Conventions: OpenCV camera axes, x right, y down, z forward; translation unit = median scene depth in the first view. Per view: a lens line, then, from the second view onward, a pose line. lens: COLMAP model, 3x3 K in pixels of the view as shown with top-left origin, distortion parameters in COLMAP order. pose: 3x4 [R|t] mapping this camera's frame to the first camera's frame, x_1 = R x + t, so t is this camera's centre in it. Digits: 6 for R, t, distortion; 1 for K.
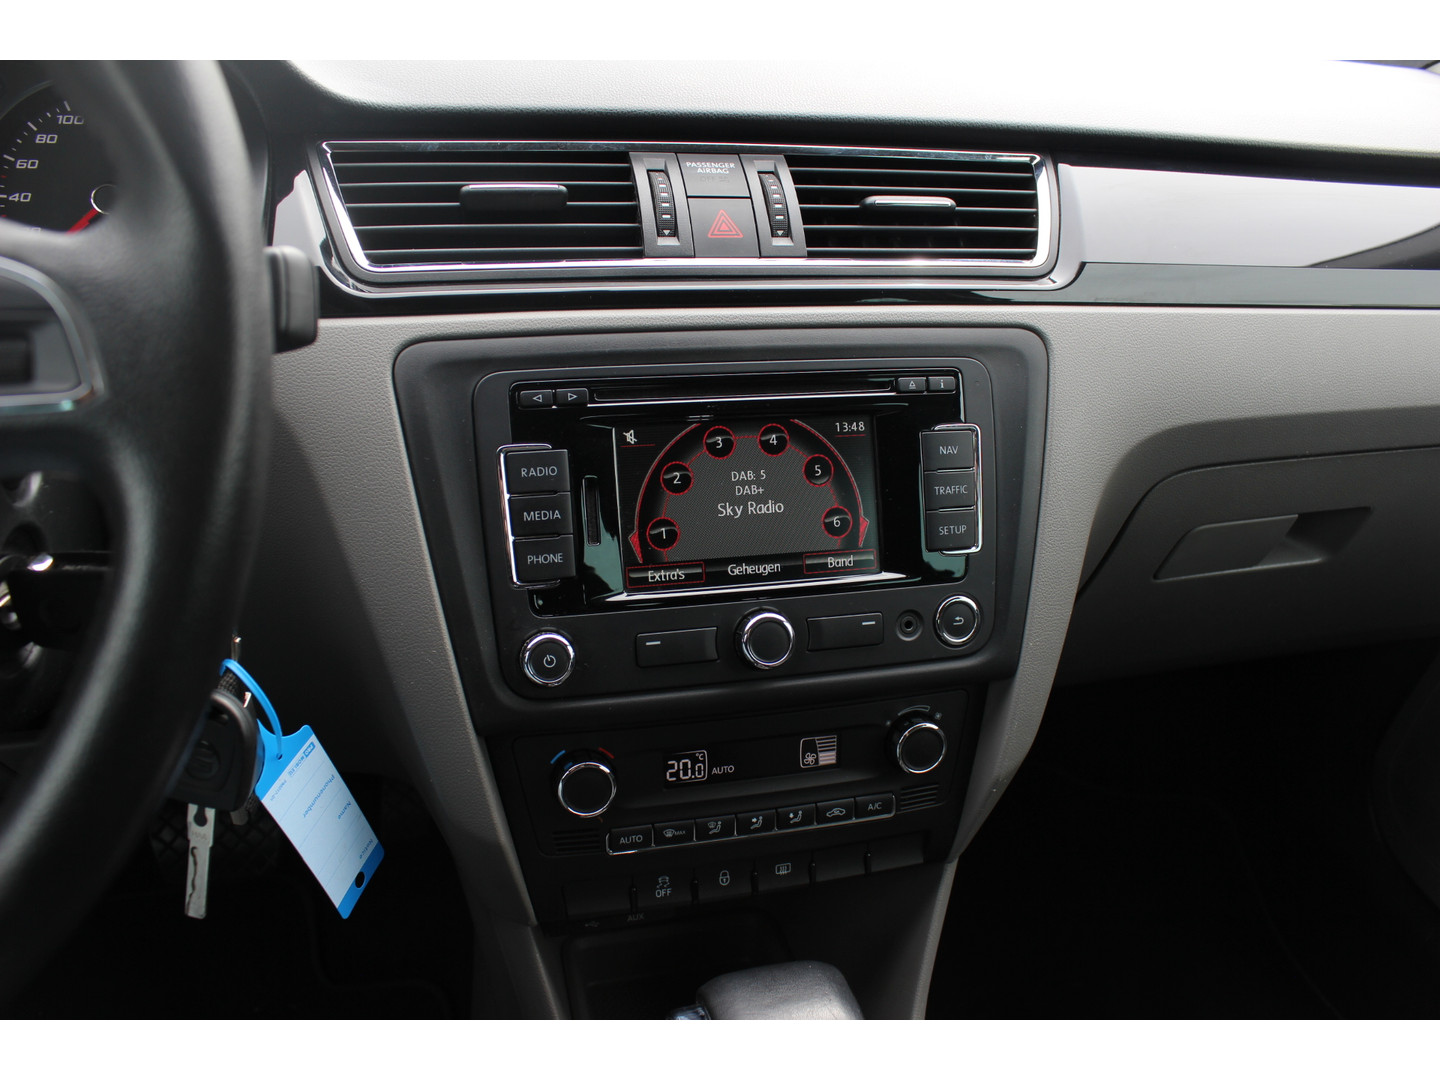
lens RADIAL K [[1188.6, 0, 724.6], [0, 1188.6, 546.8], [0, 0, 1]] dist [-0.183588, 0.165782]
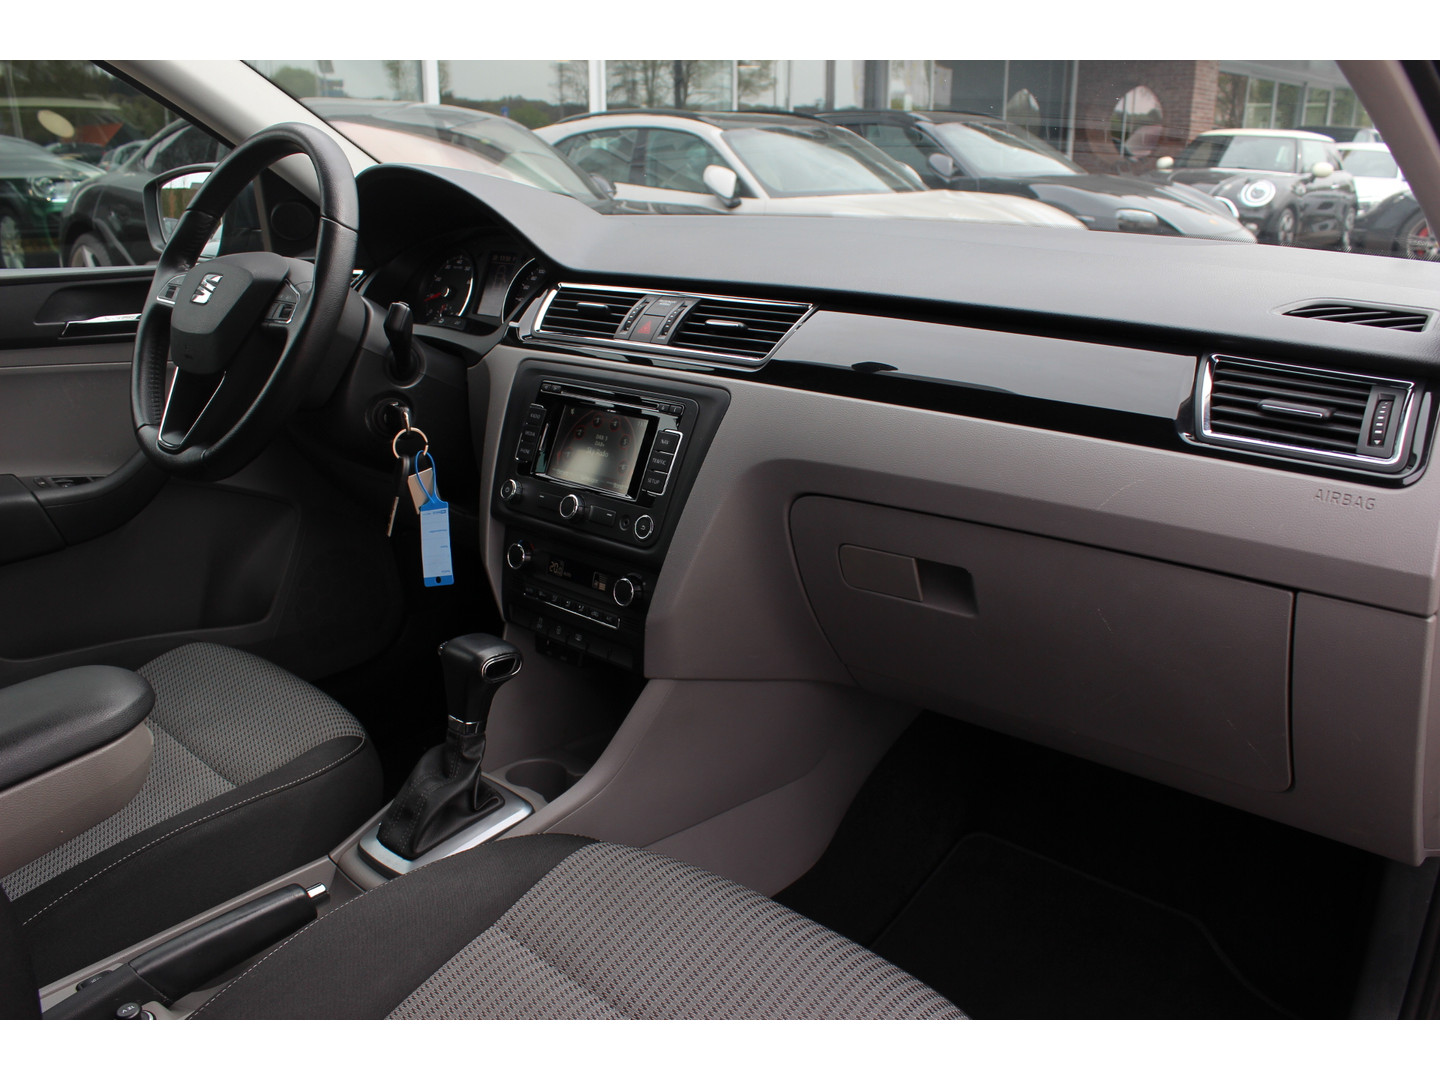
lens RADIAL K [[1230.9, 0, 720.0], [0, 1230.9, 540.0], [0, 0, 1]] dist [-0.095797, 0.002451]
pose [[0.518269, 0.192921, -0.833174, 2.015343], [-0.343887, 0.939005, 0.003514, 0.032259], [0.783032, 0.284697, 0.553000, -0.010715]]
